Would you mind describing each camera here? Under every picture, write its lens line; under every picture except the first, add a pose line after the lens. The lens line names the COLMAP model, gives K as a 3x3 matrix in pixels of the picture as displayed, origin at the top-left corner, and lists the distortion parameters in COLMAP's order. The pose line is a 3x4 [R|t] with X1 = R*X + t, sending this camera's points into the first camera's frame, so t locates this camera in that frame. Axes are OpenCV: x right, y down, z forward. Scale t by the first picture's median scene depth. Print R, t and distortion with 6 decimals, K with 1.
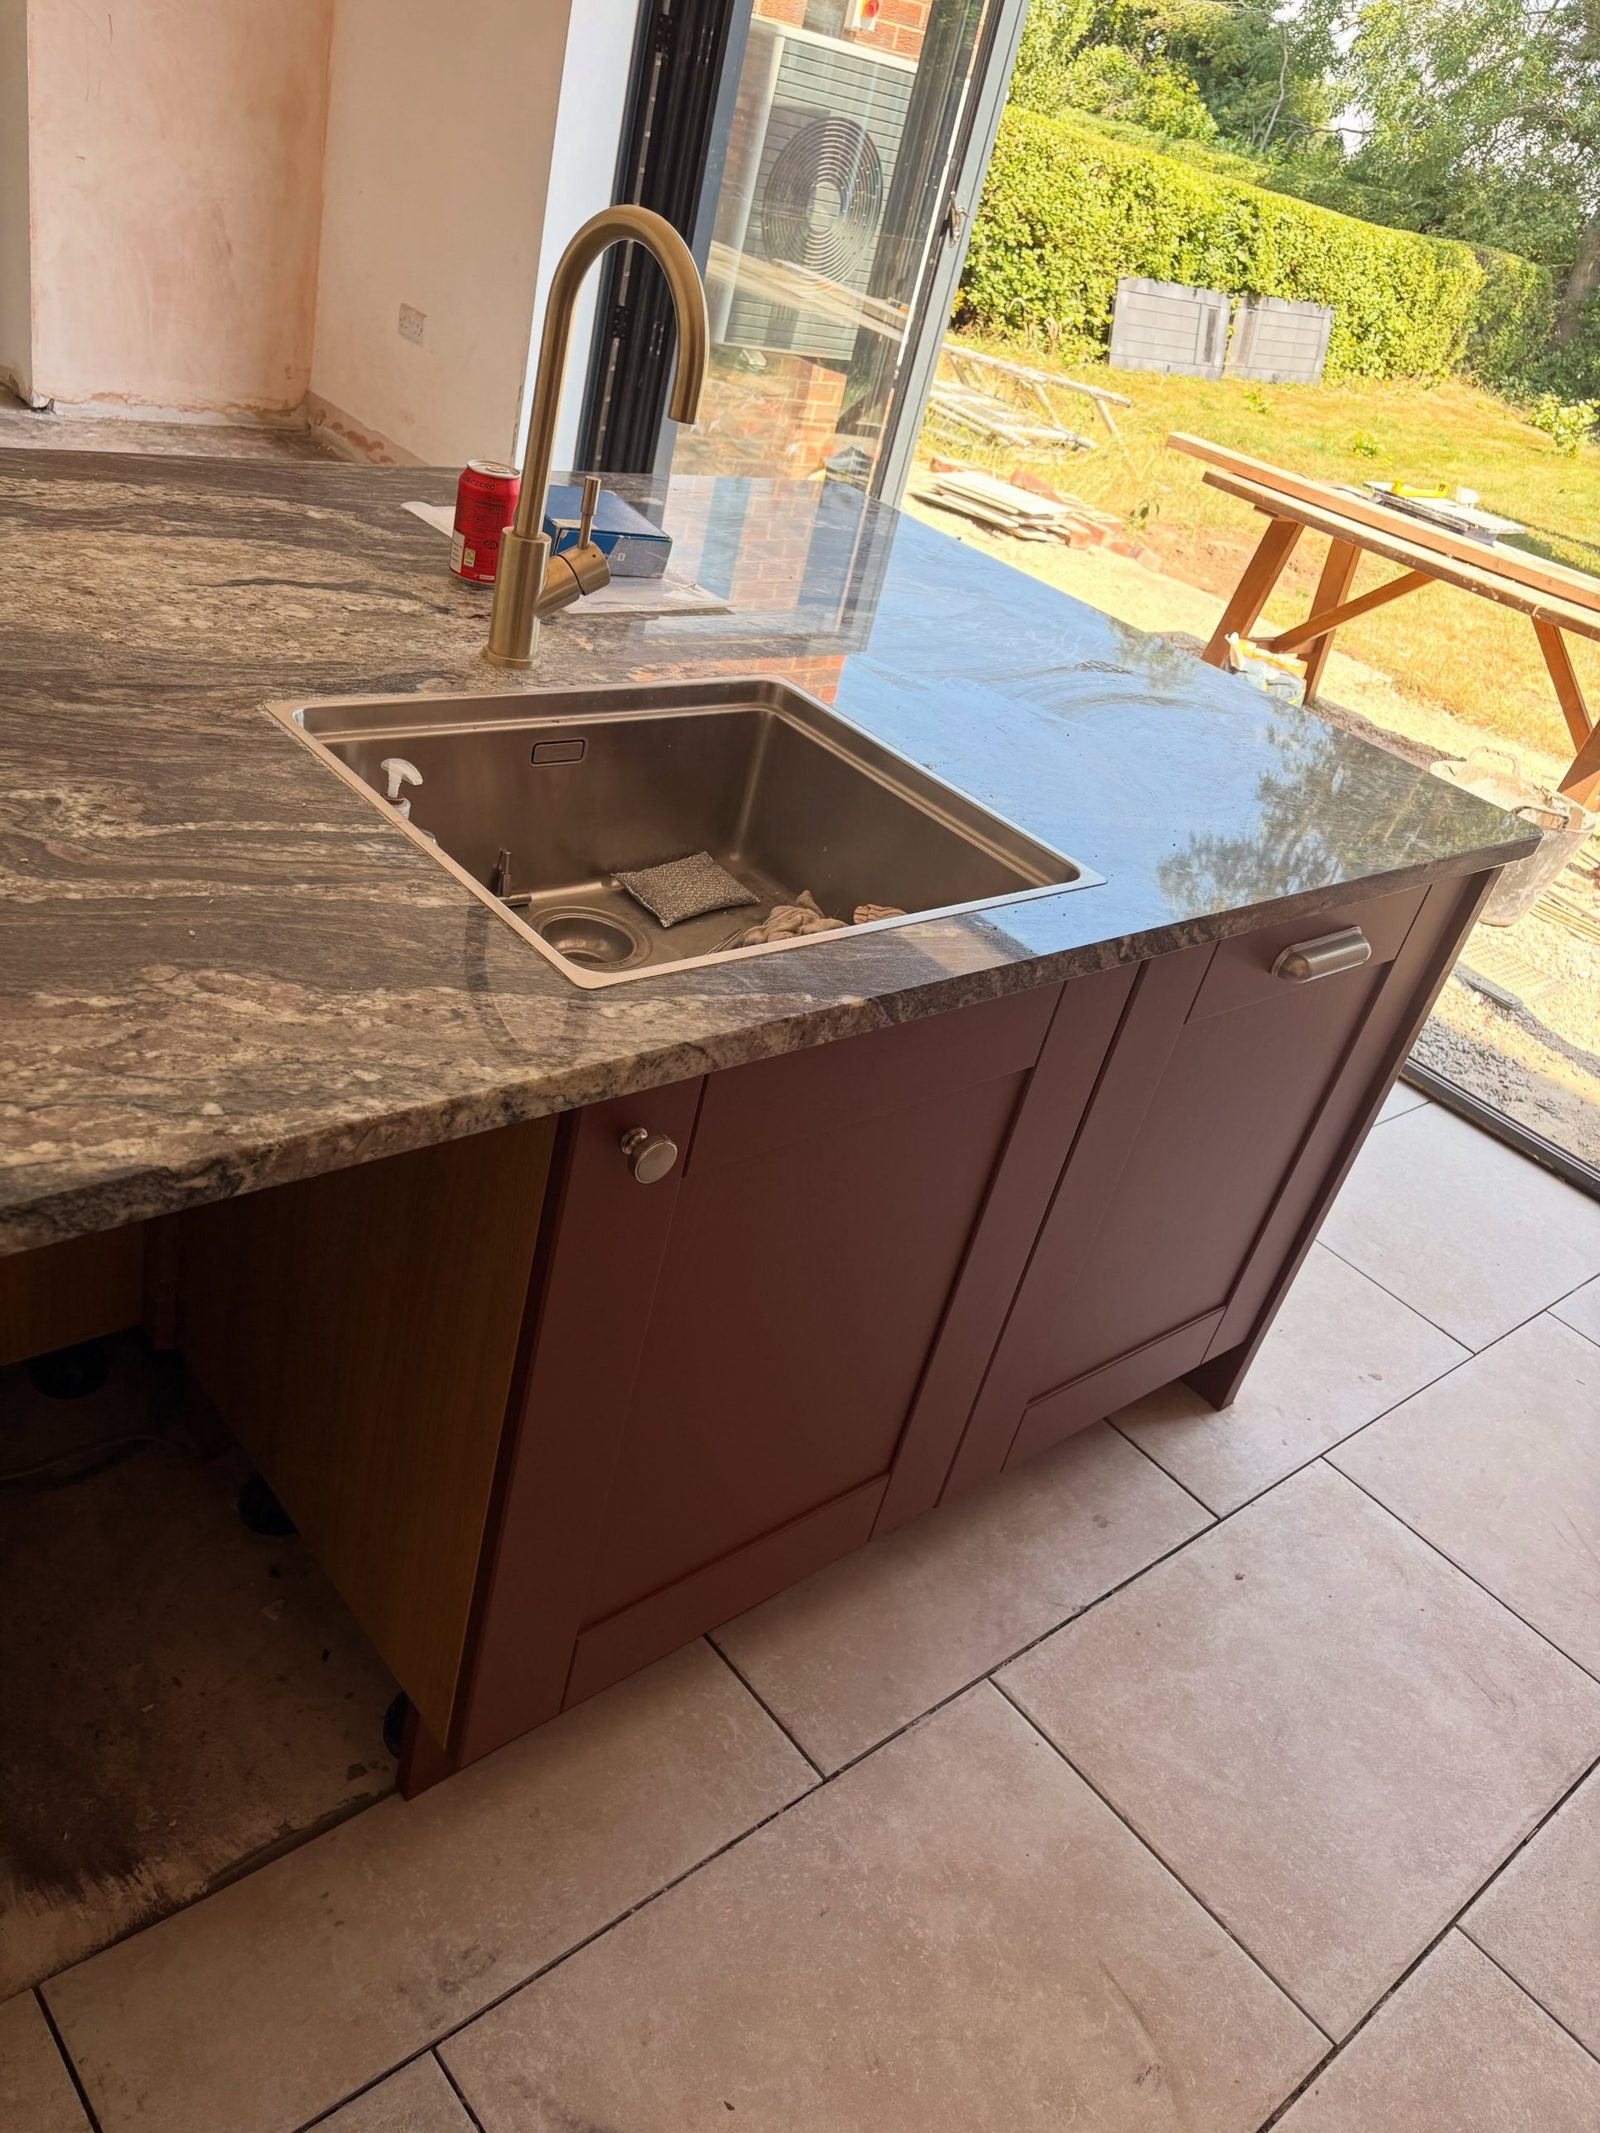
lens RADIAL K [[1614.0, 0, 779.0], [0, 1614.0, 1066.7], [0, 0, 1]] dist [0.021561, -0.015434]
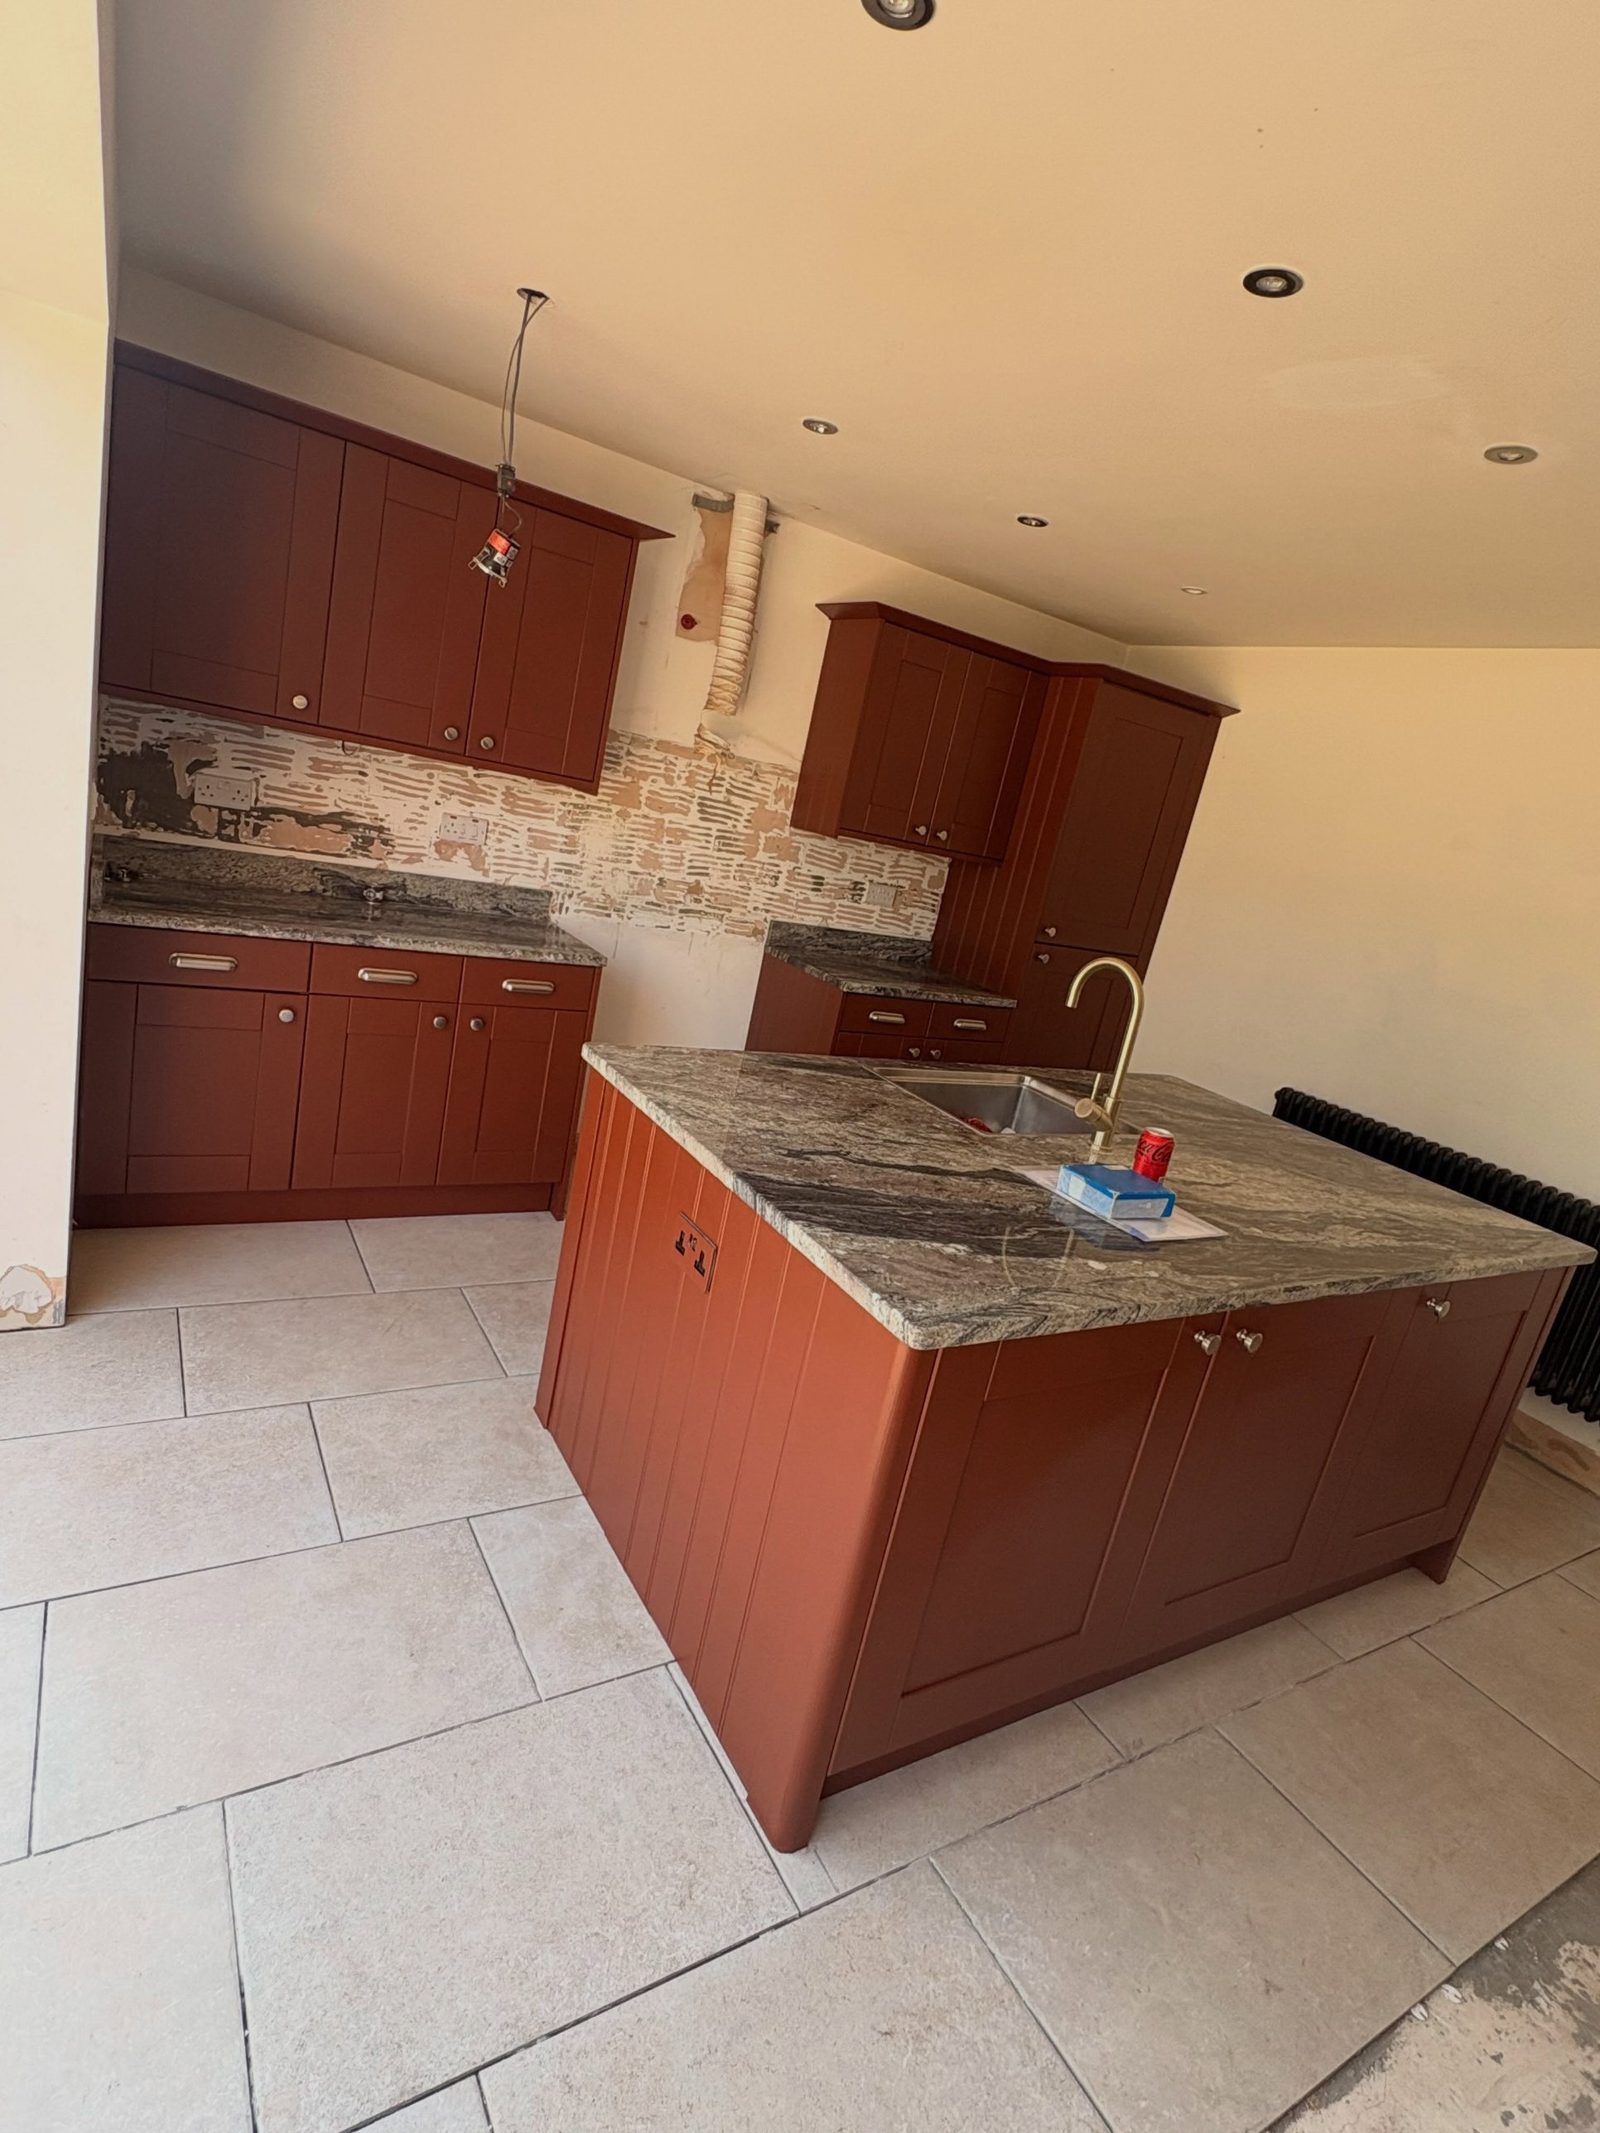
lens RADIAL K [[1077.9, 0, 795.0], [0, 1077.9, 1059.1], [0, 0, 1]] dist [-0.001755, -0.000128]
pose [[-0.899067, -0.434891, 0.050478, 0.196550], [-0.264952, 0.632252, 0.728051, -1.298367], [-0.348537, 0.641192, -0.683662, 2.059066]]
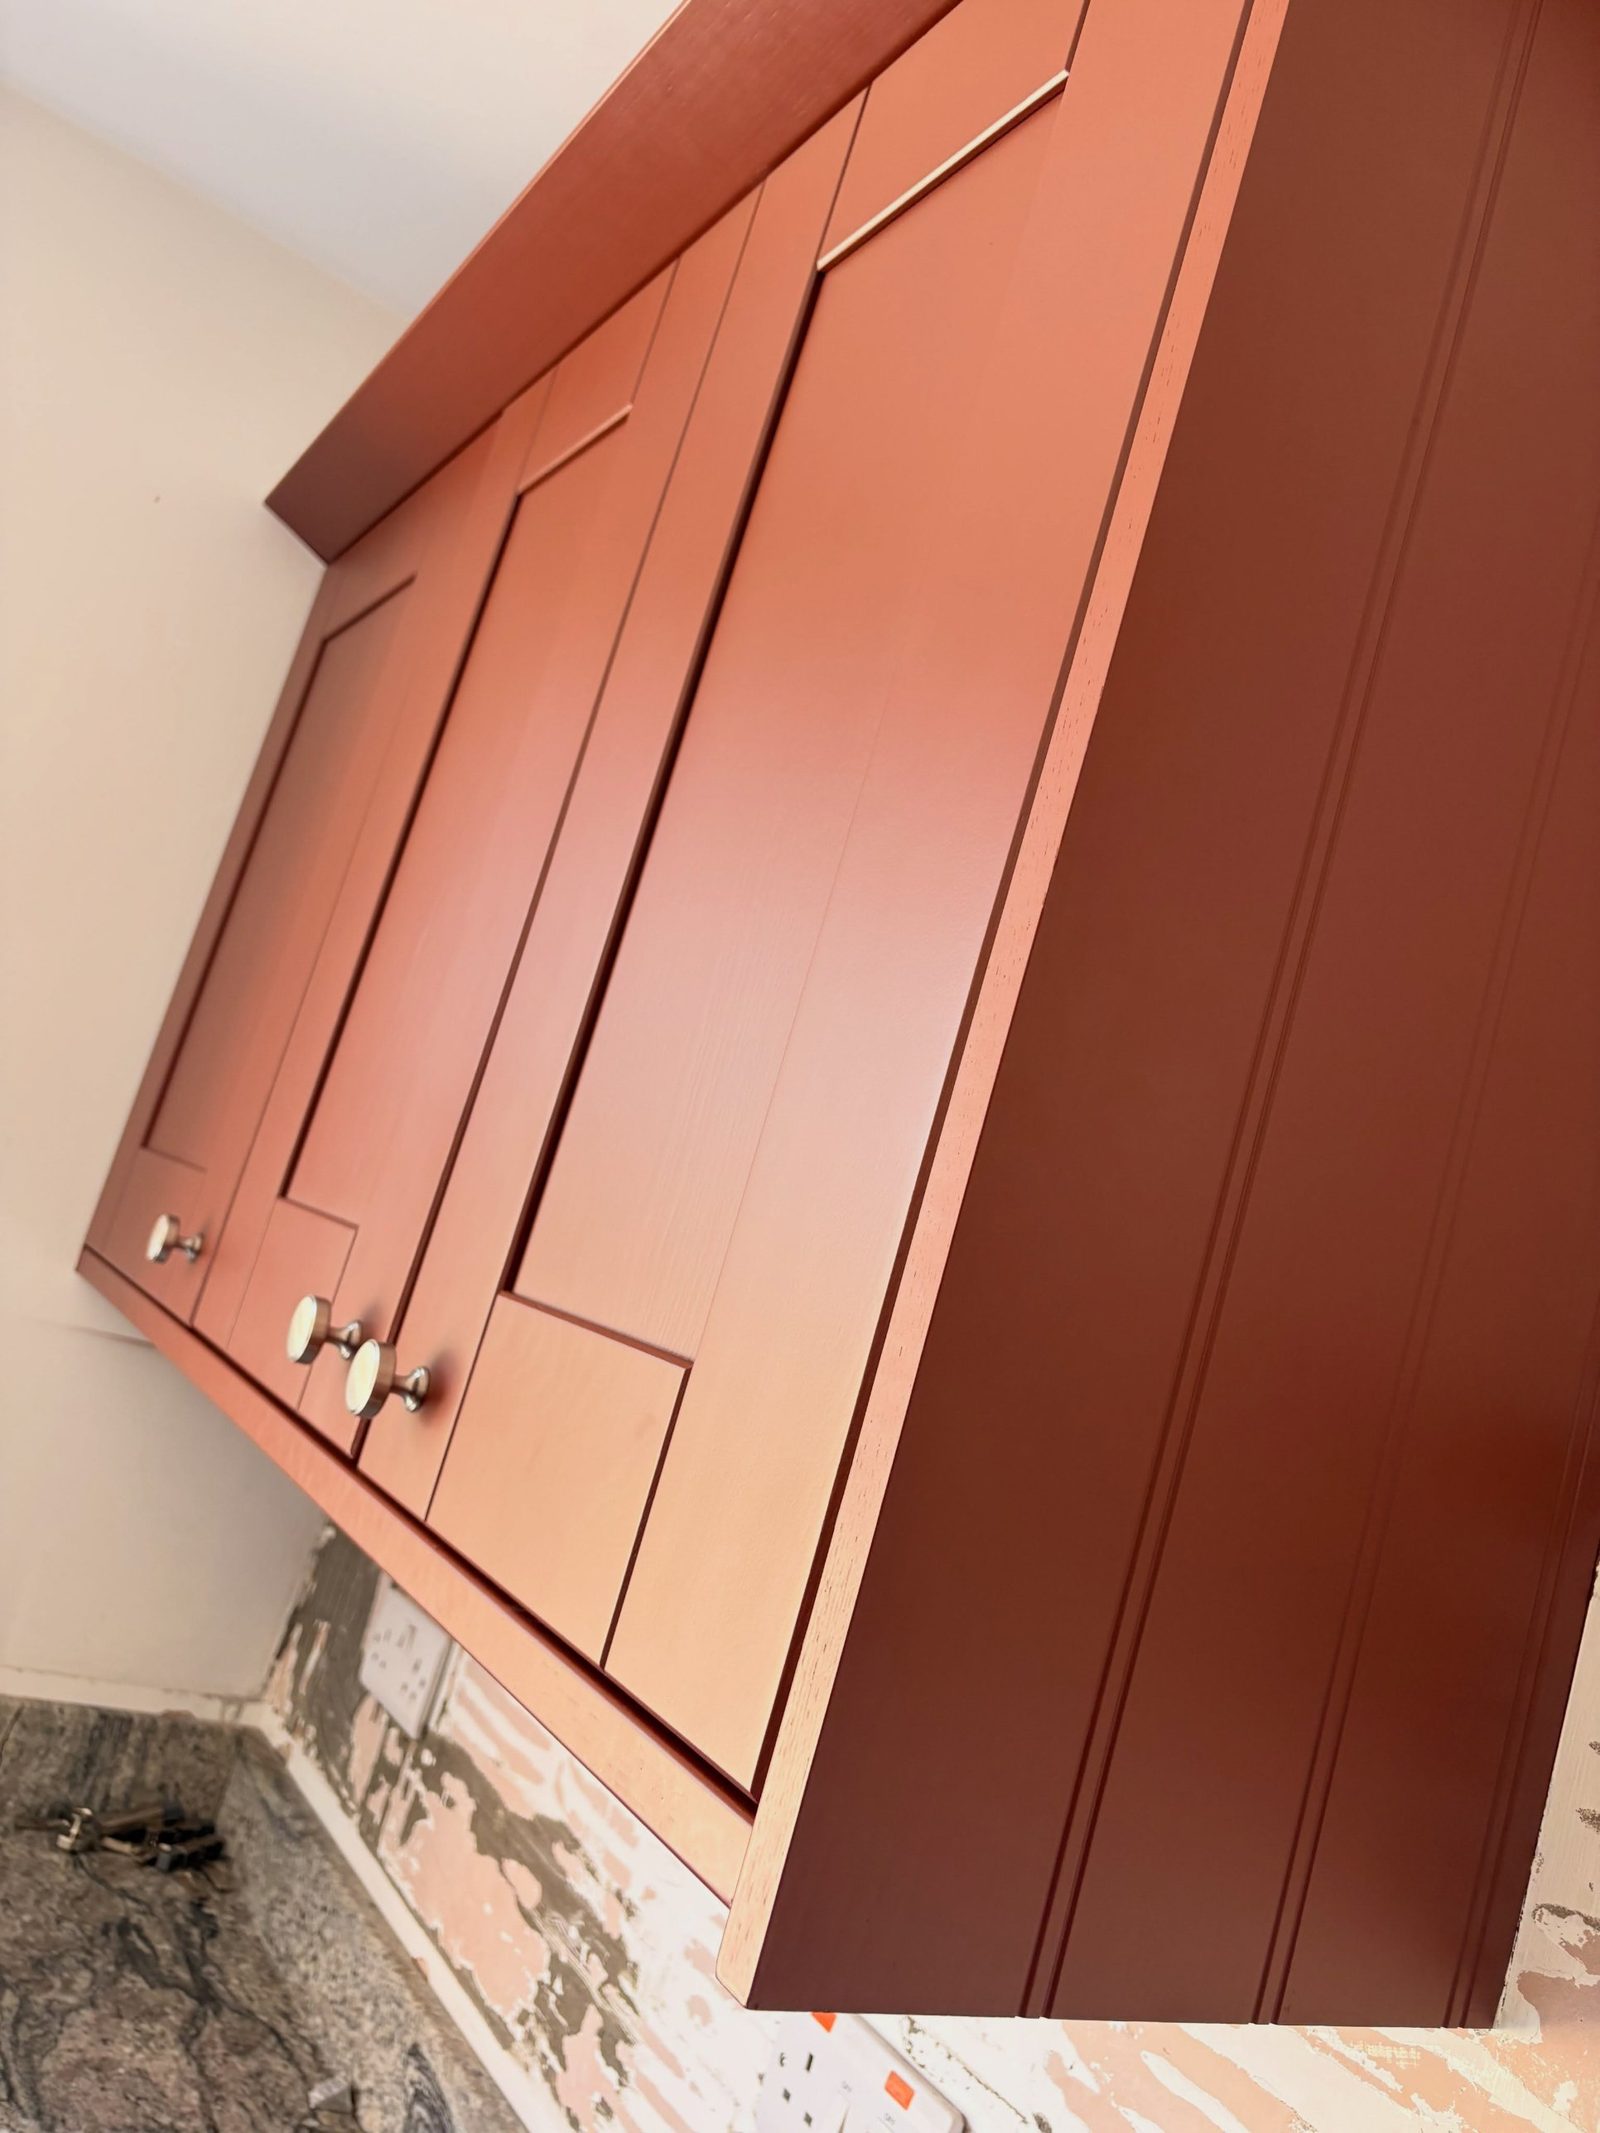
lens RADIAL K [[1614.0, 0, 776.4], [0, 1614.0, 1033.9], [0, 0, 1]] dist [0.021561, -0.015434]
pose [[0.186840, 0.002830, 0.982386, 0.624095], [0.288156, 0.955852, -0.057558, -0.088565], [-0.939179, 0.293835, 0.177776, 0.277991]]
